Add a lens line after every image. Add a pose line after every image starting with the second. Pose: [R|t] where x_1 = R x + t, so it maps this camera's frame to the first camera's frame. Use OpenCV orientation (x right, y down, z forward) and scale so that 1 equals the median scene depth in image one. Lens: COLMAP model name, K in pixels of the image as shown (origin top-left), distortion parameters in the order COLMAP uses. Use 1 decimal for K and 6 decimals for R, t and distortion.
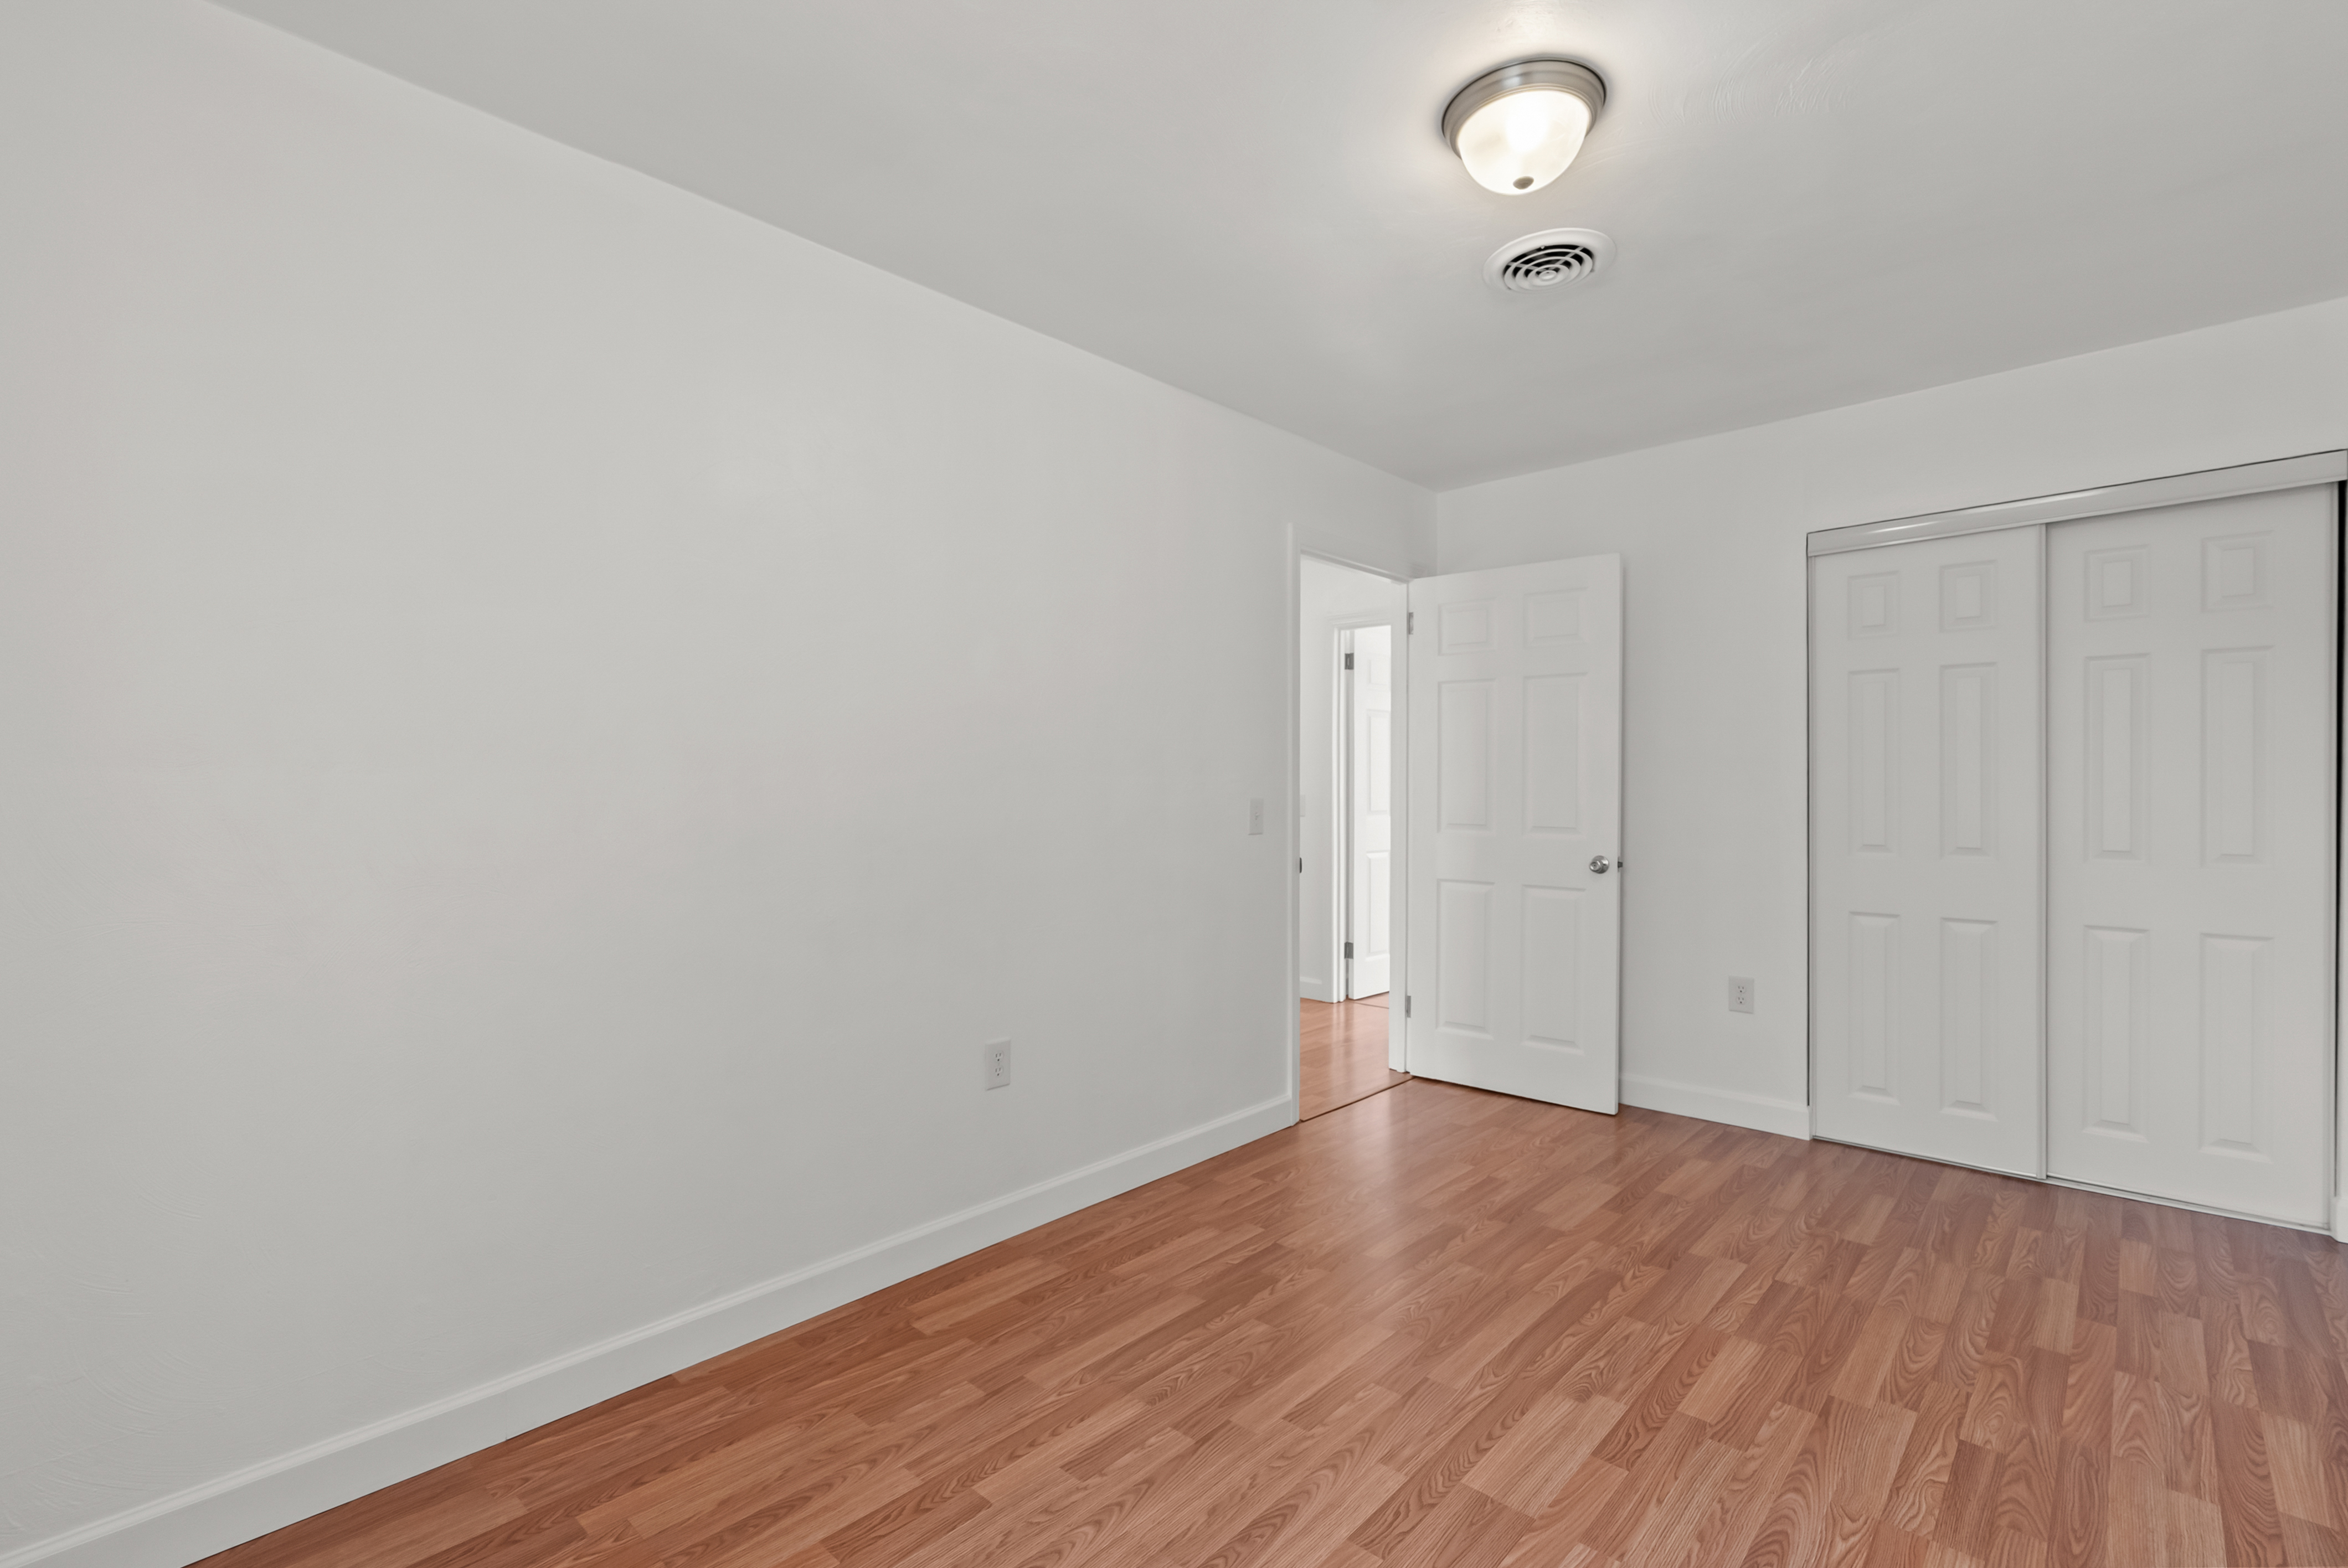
lens RADIAL K [[1054.3, 0, 1171.0], [0, 1054.3, 772.8], [0, 0, 1]] dist [-0.001885, 0.000573]
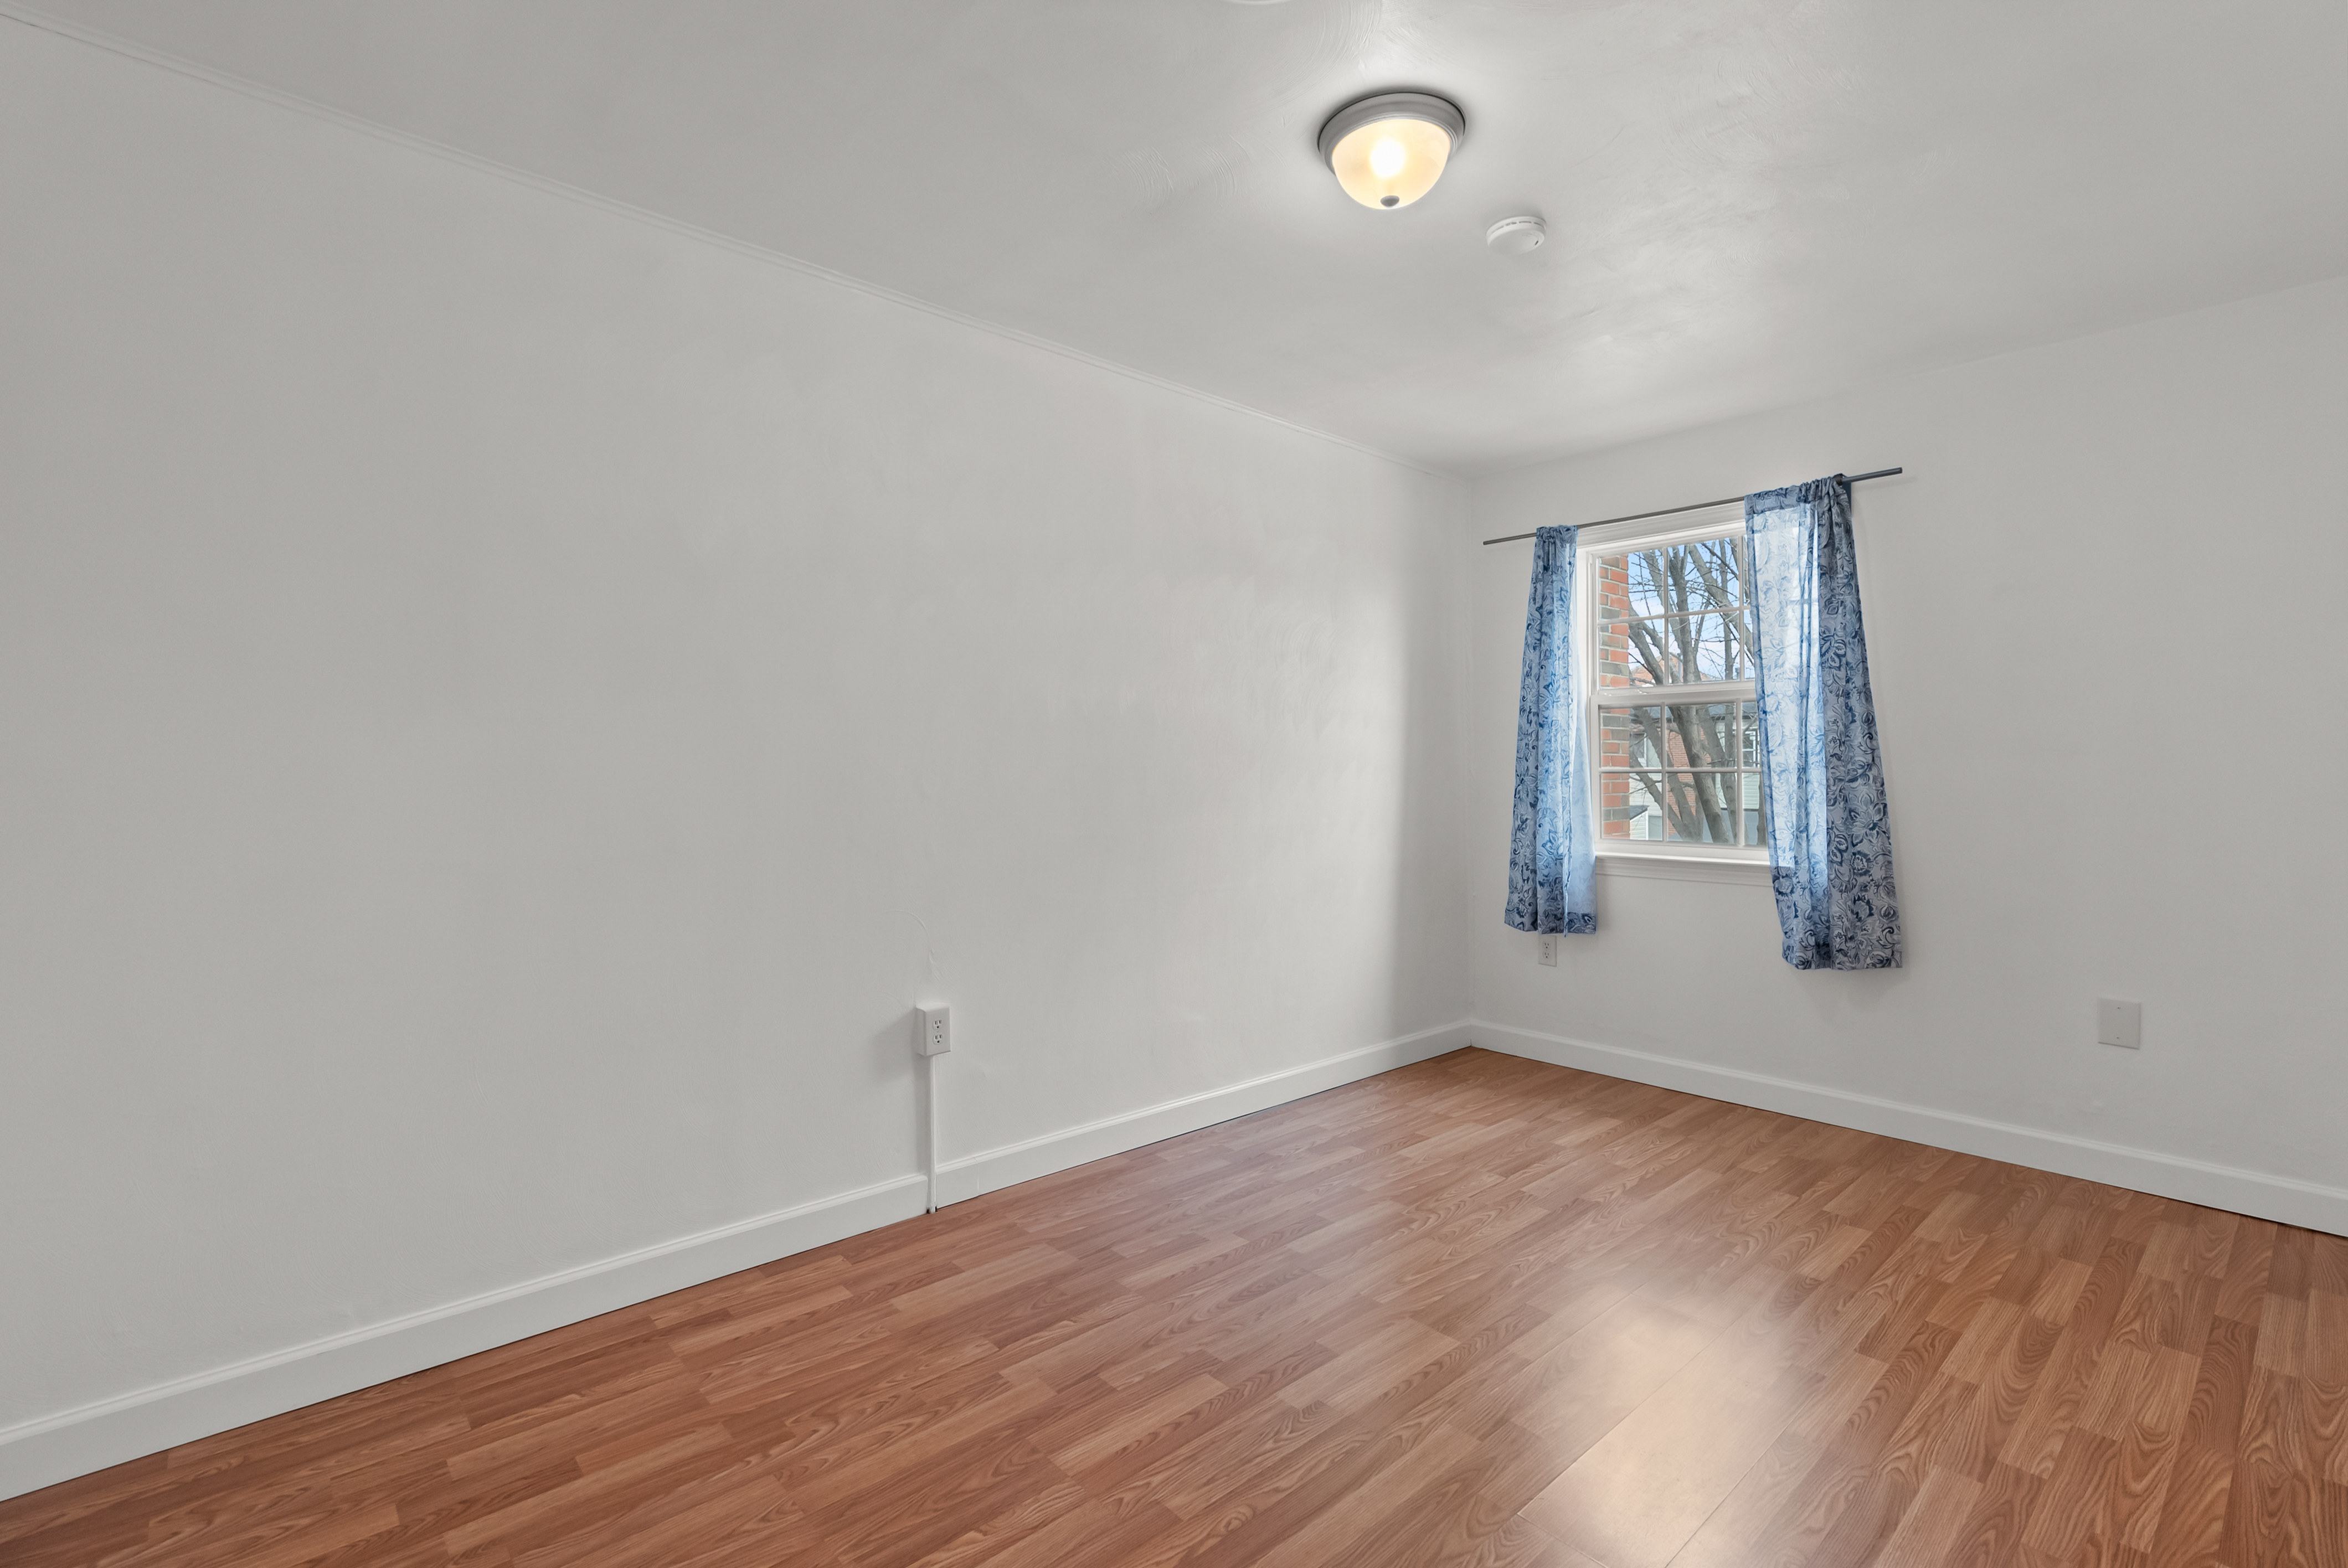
lens RADIAL K [[1054.3, 0, 1171.0], [0, 1054.3, 772.8], [0, 0, 1]] dist [-0.001885, 0.000573]
pose [[-0.994590, 0.002193, 0.103856, 0.416786], [0.002099, 0.999997, -0.001022, 0.018255], [-0.103858, -0.000798, -0.994592, 1.947165]]
